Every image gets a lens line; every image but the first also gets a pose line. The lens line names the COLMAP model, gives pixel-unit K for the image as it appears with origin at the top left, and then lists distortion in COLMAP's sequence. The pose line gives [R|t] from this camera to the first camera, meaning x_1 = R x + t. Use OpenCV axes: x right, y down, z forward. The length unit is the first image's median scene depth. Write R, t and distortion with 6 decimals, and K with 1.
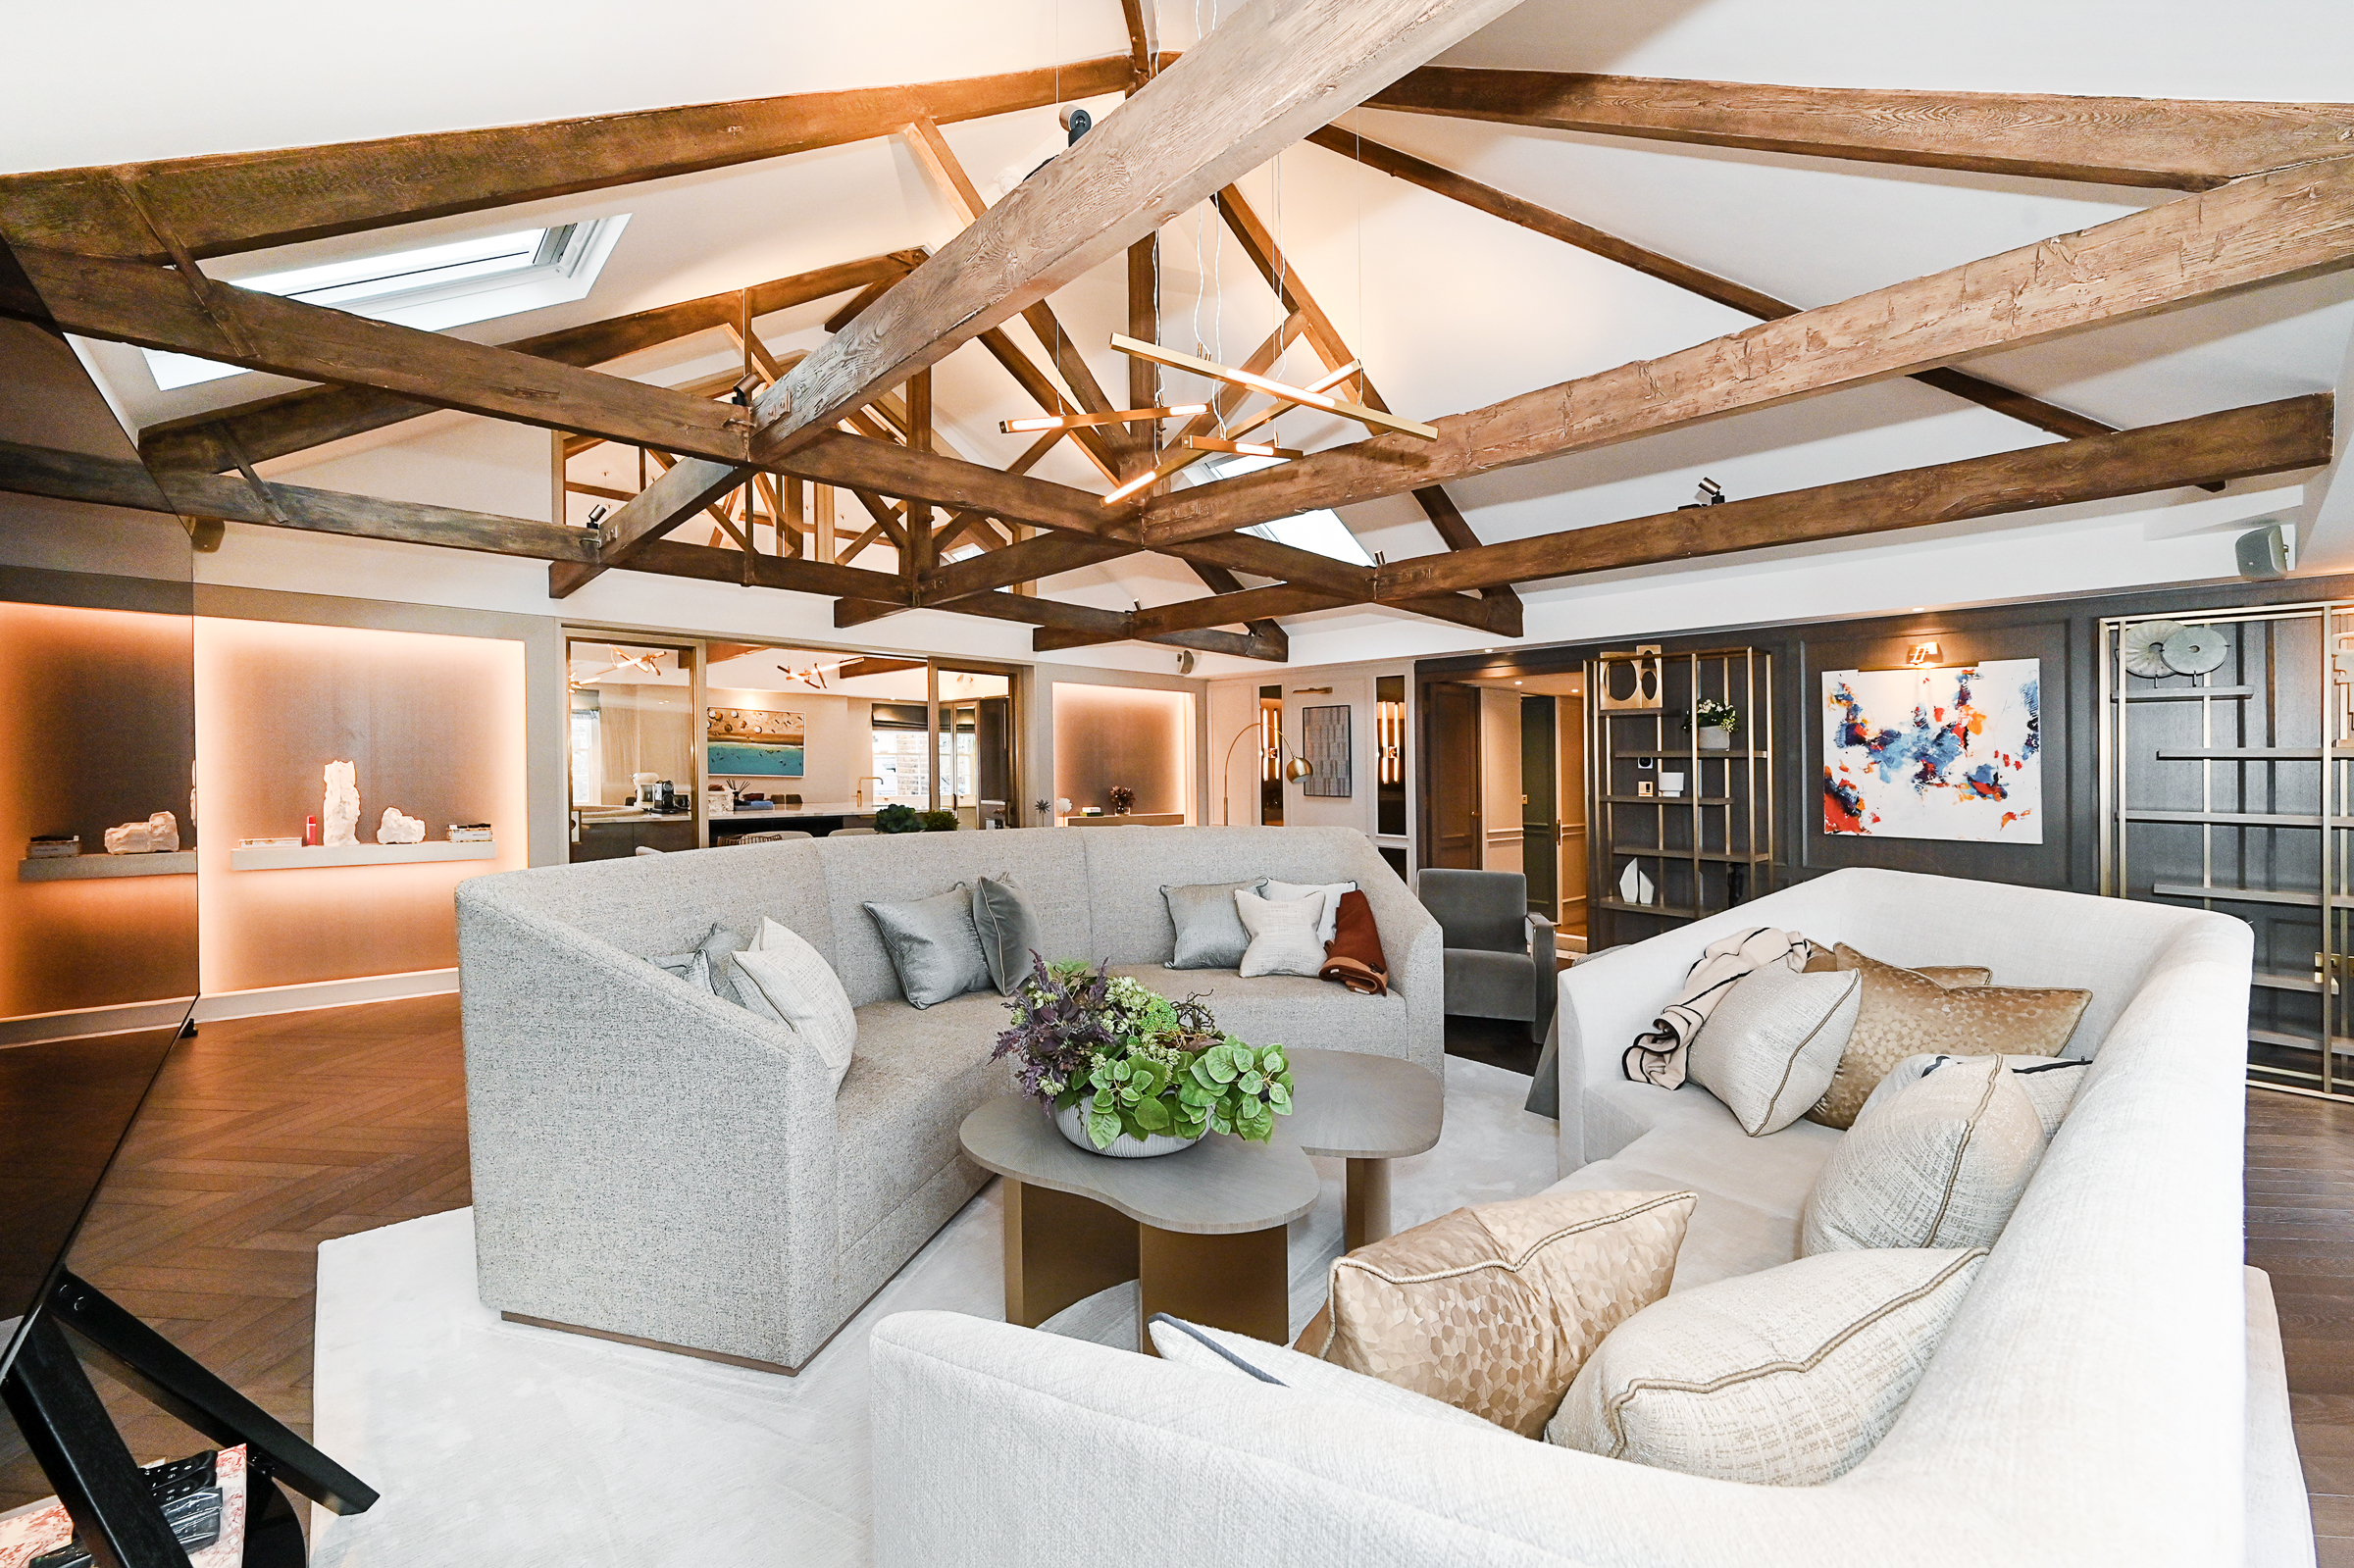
lens RADIAL K [[941.9, 0, 1176.3], [0, 941.9, 742.2], [0, 0, 1]] dist [-0.000119, -0.000017]
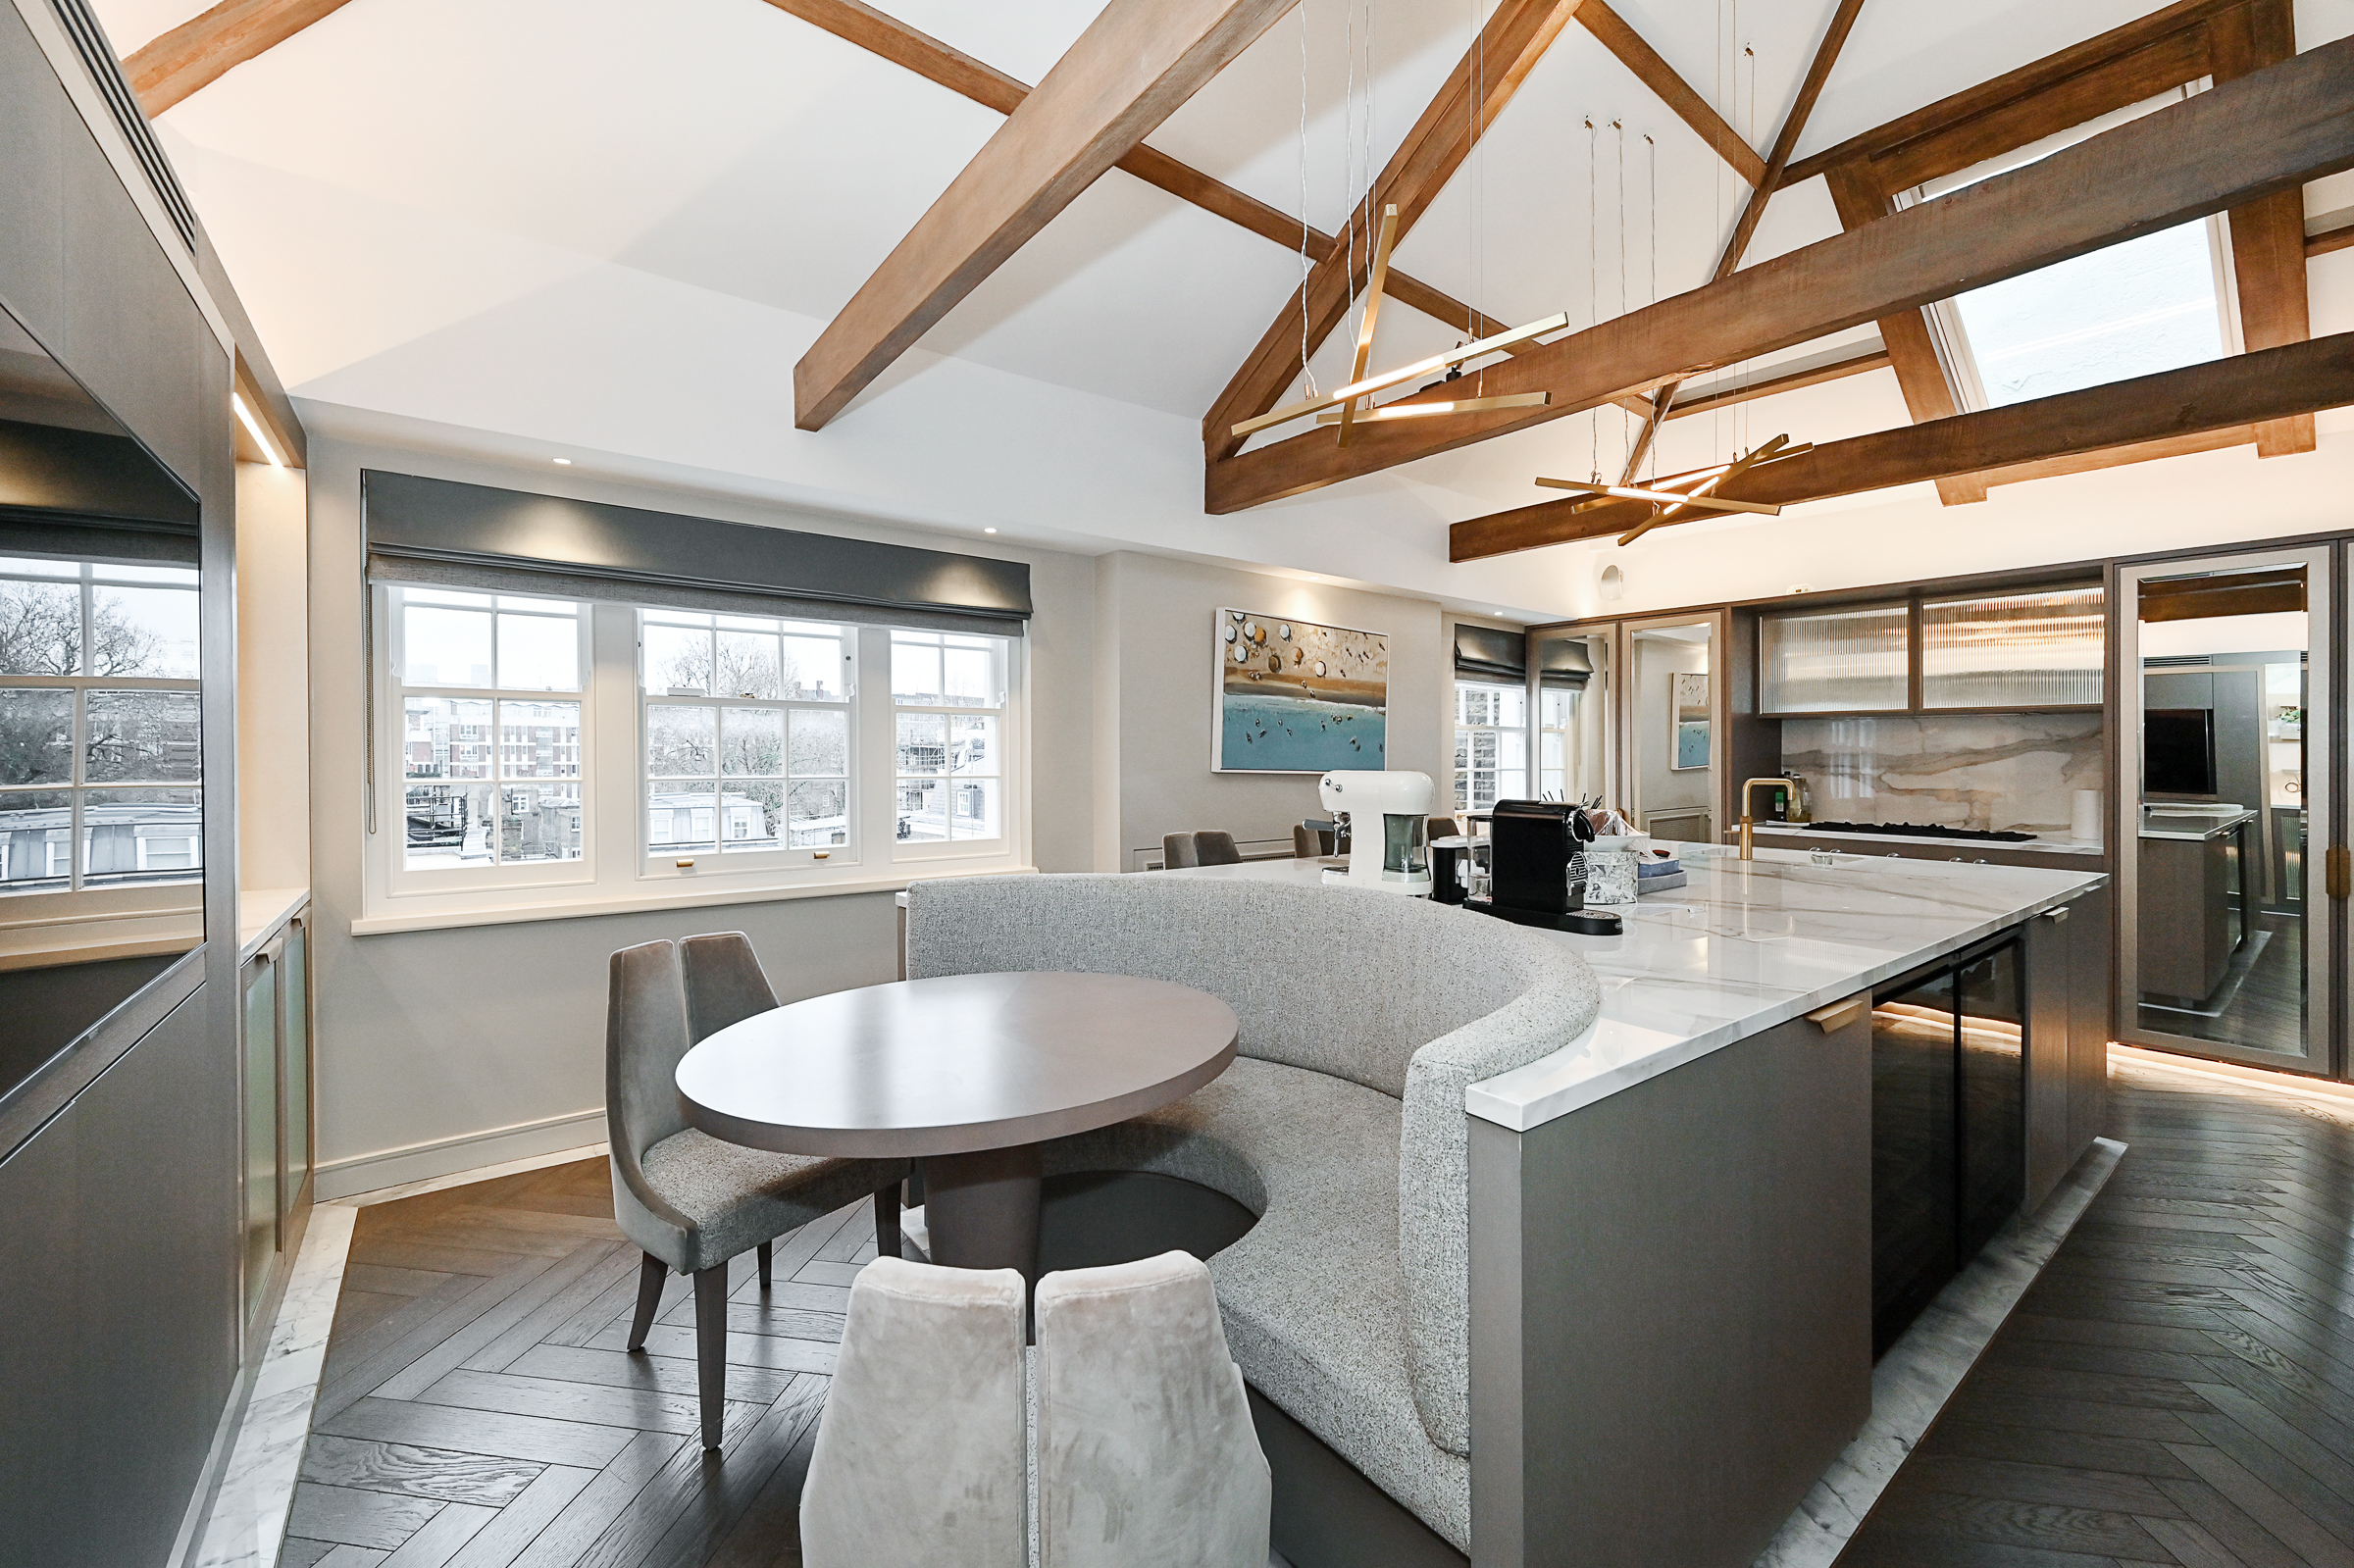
lens RADIAL K [[956.0, 0, 1170.8], [0, 956.0, 724.3], [0, 0, 1]] dist [-0.001292, -0.000187]
pose [[0.995650, 0.005410, -0.093020, -0.434132], [-0.005034, 0.999978, 0.004277, 0.009928], [0.093041, -0.003790, 0.995655, 0.507180]]
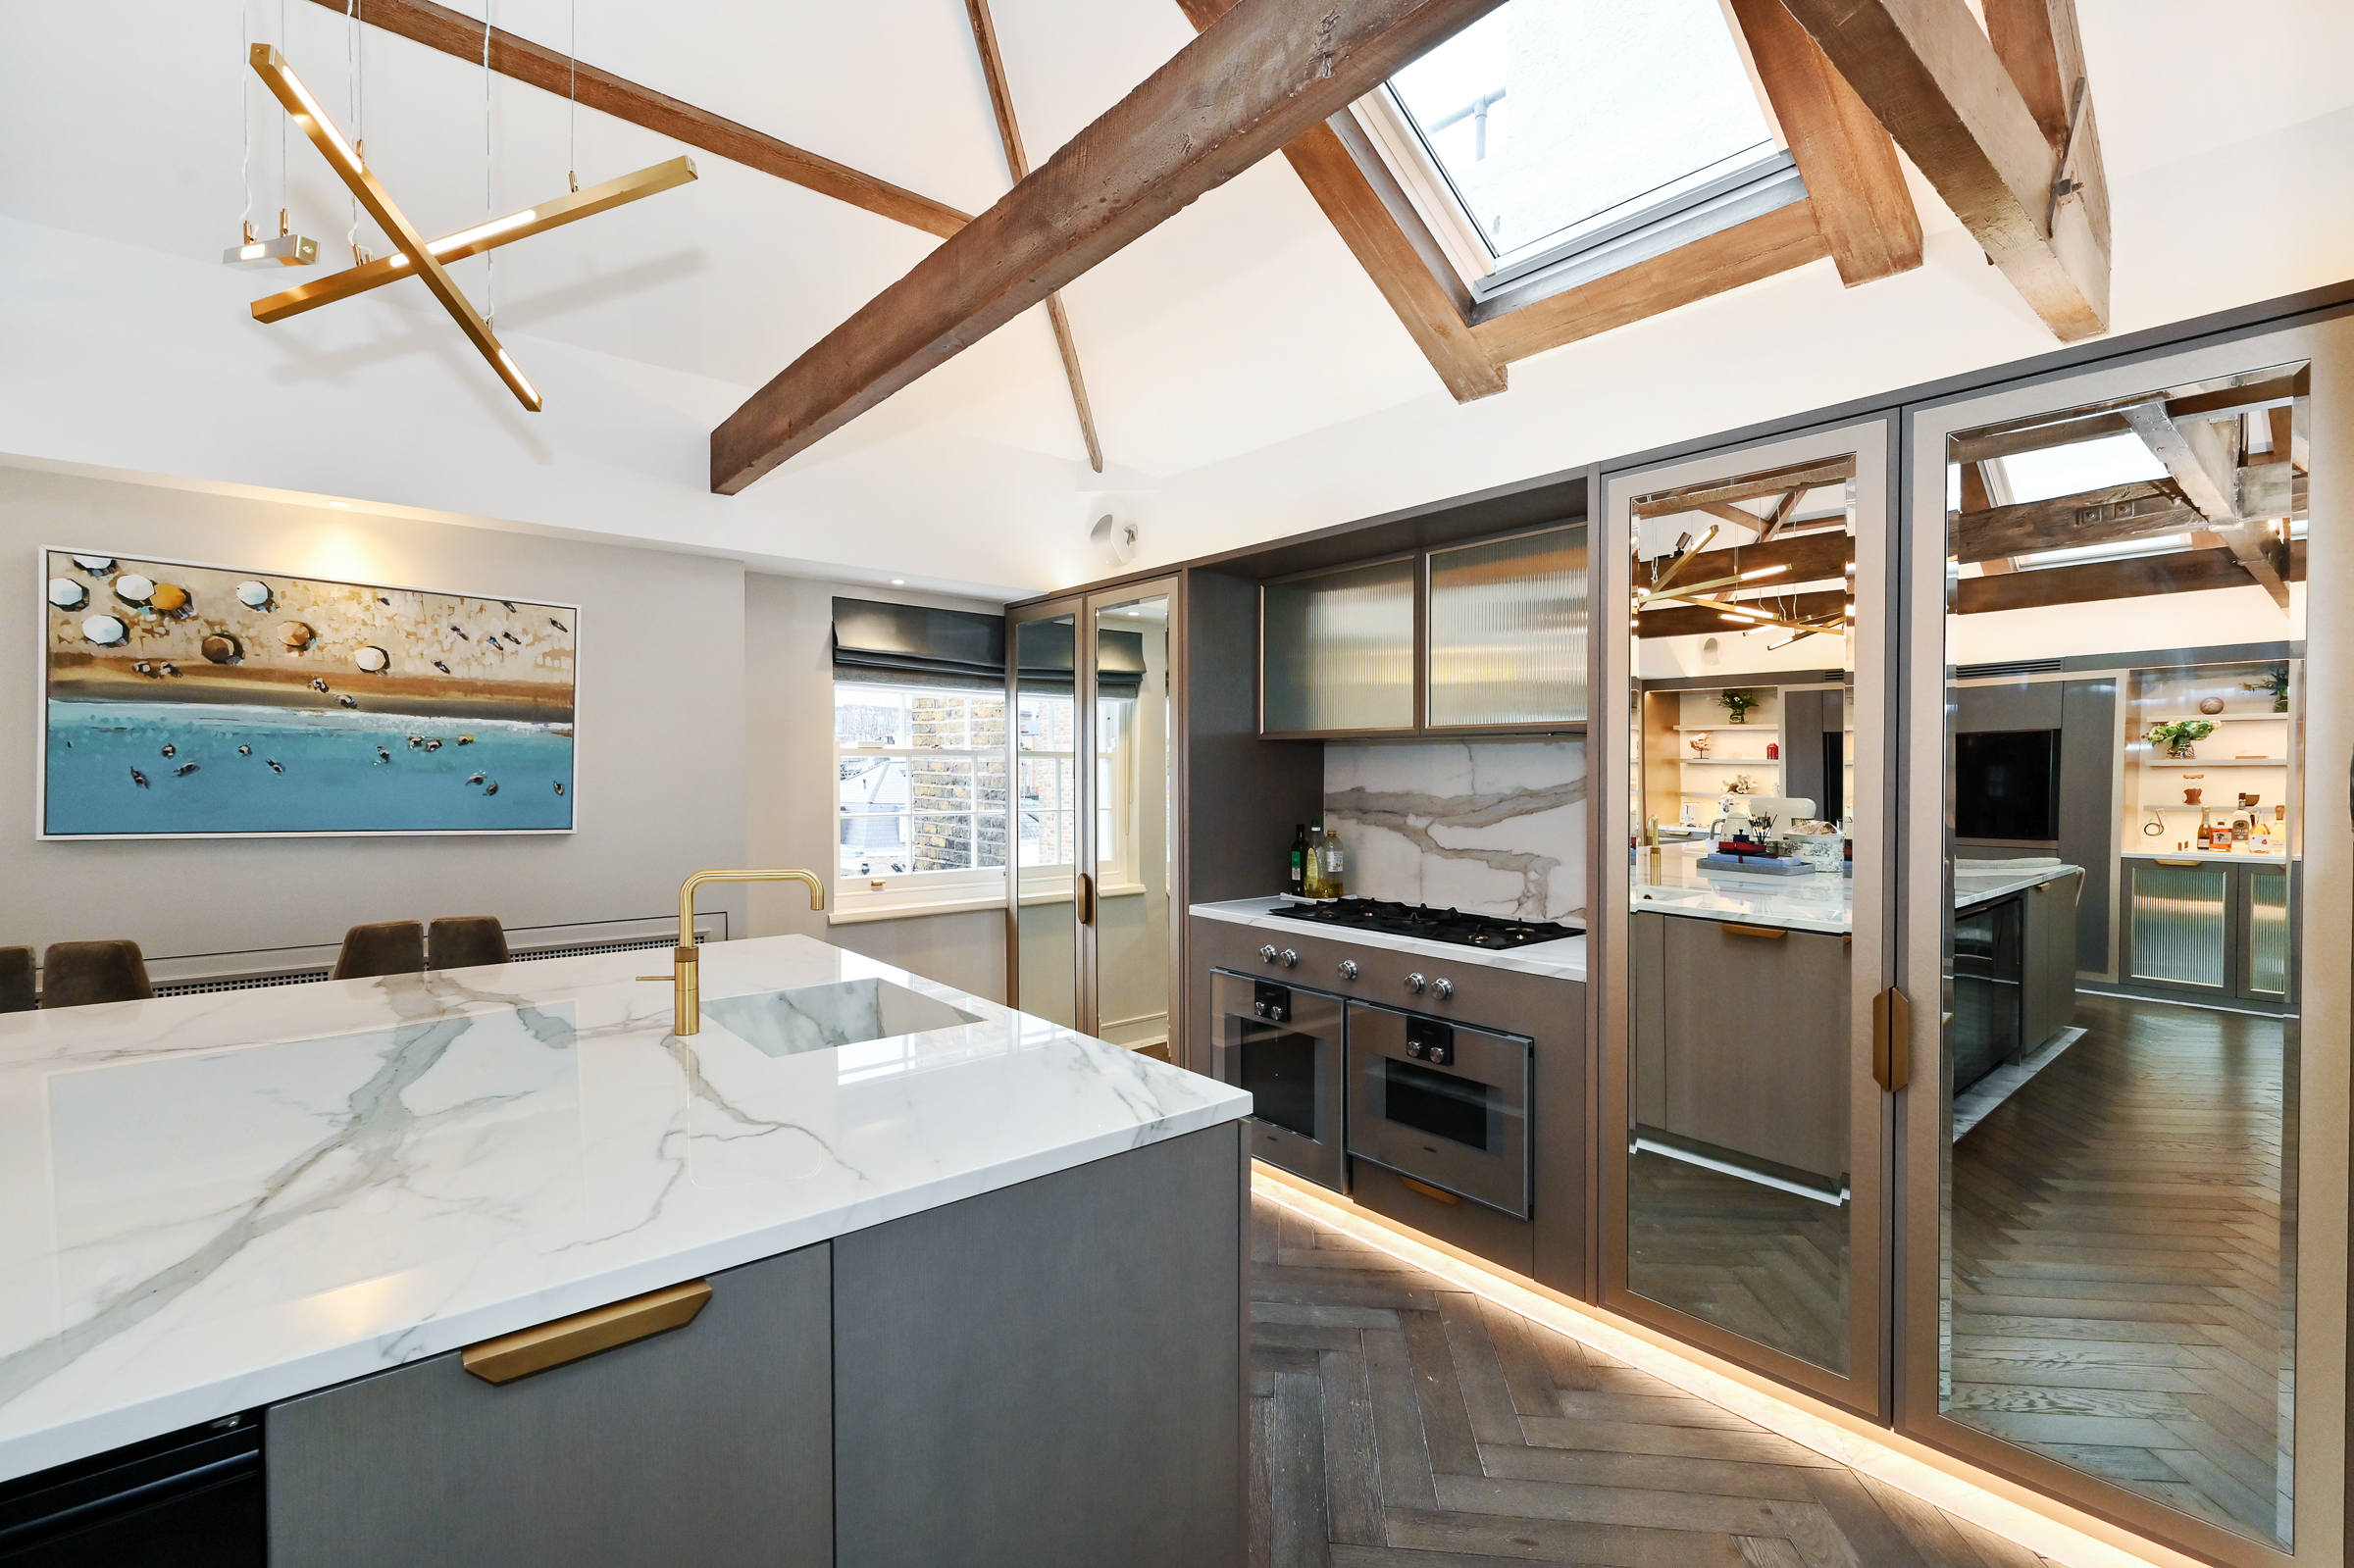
lens RADIAL K [[1057.4, 0, 1171.9], [0, 1057.4, 744.5], [0, 0, 1]] dist [0.008852, -0.000246]
pose [[0.997520, 0.004295, -0.070253, -0.186787], [-0.003769, 0.999964, 0.007614, 0.006479], [0.070283, -0.007330, 0.997500, 0.665203]]
